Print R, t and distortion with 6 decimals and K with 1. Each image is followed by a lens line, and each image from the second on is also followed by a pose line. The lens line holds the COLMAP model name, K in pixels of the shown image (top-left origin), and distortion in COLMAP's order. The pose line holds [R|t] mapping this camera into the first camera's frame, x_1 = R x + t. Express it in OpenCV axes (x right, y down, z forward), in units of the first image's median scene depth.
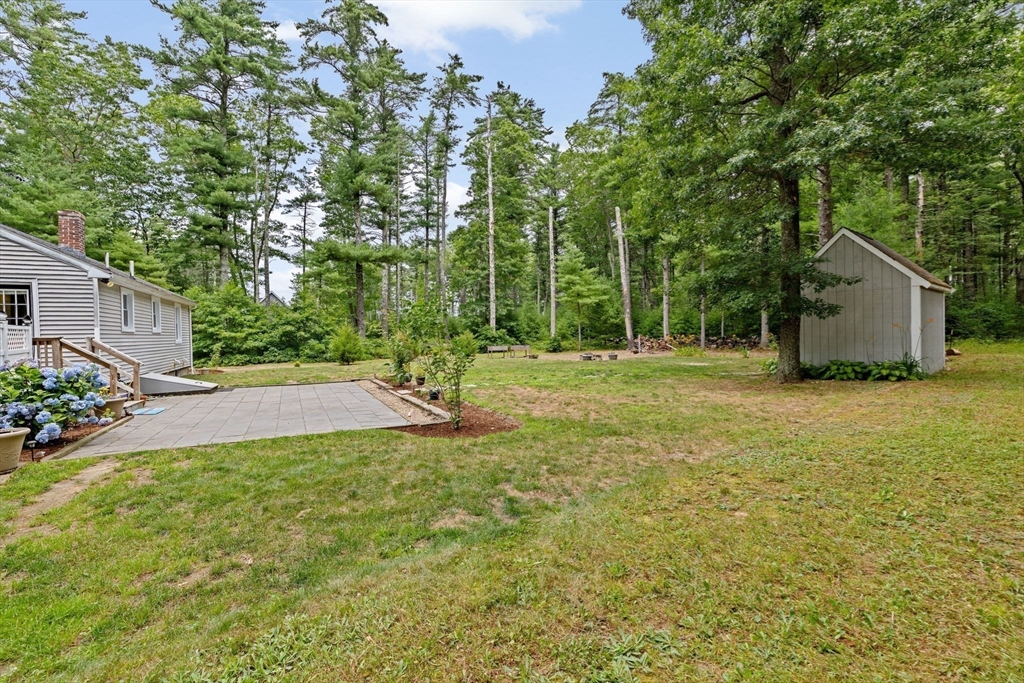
lens RADIAL K [[440.2, 0, 510.7], [0, 440.2, 335.5], [0, 0, 1]] dist [-0.000408, 0.001457]
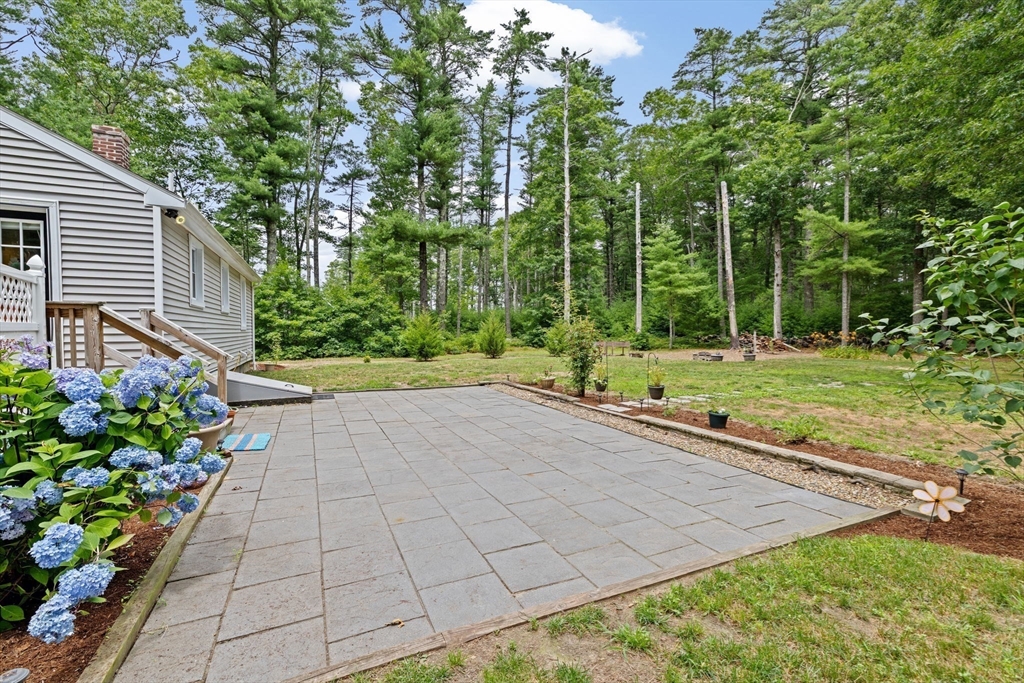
lens RADIAL K [[440.2, 0, 508.1], [0, 440.2, 337.5], [0, 0, 1]] dist [-0.000408, 0.001457]
pose [[0.999246, 0.016809, -0.034992, -0.137374], [-0.016438, 0.999806, 0.010888, 0.007806], [0.035168, -0.010305, 0.999328, 0.130975]]
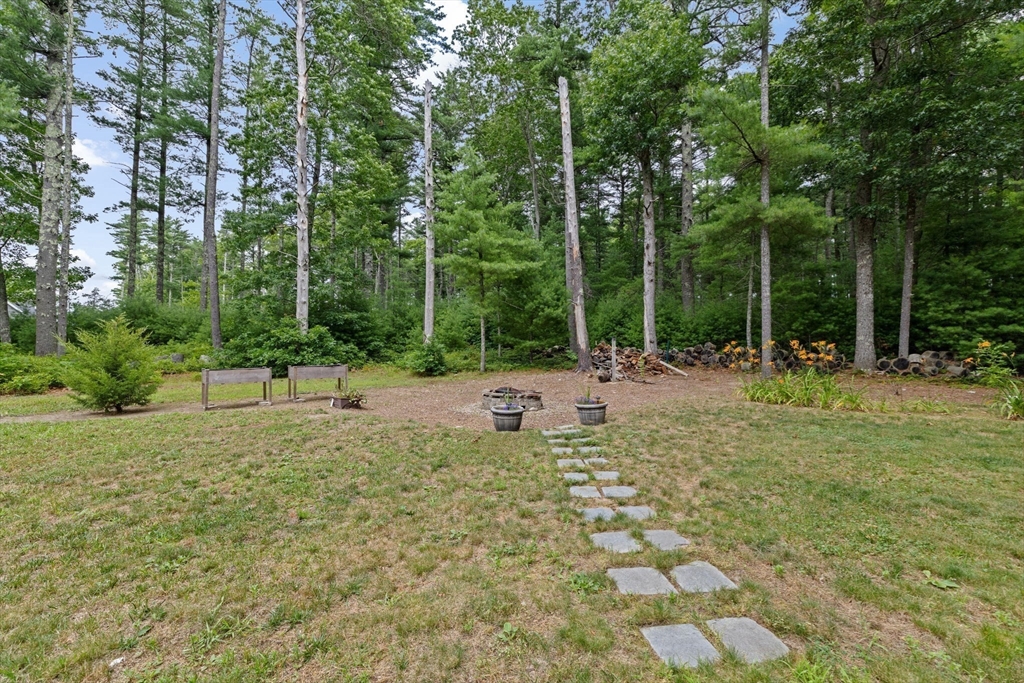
lens RADIAL K [[440.2, 0, 509.3], [0, 440.2, 339.5], [0, 0, 1]] dist [-0.000408, 0.001457]
pose [[0.976740, 0.013906, 0.213974, 0.083503], [-0.012208, 0.999883, -0.009255, 0.002481], [-0.214078, 0.006427, 0.976795, 0.534630]]
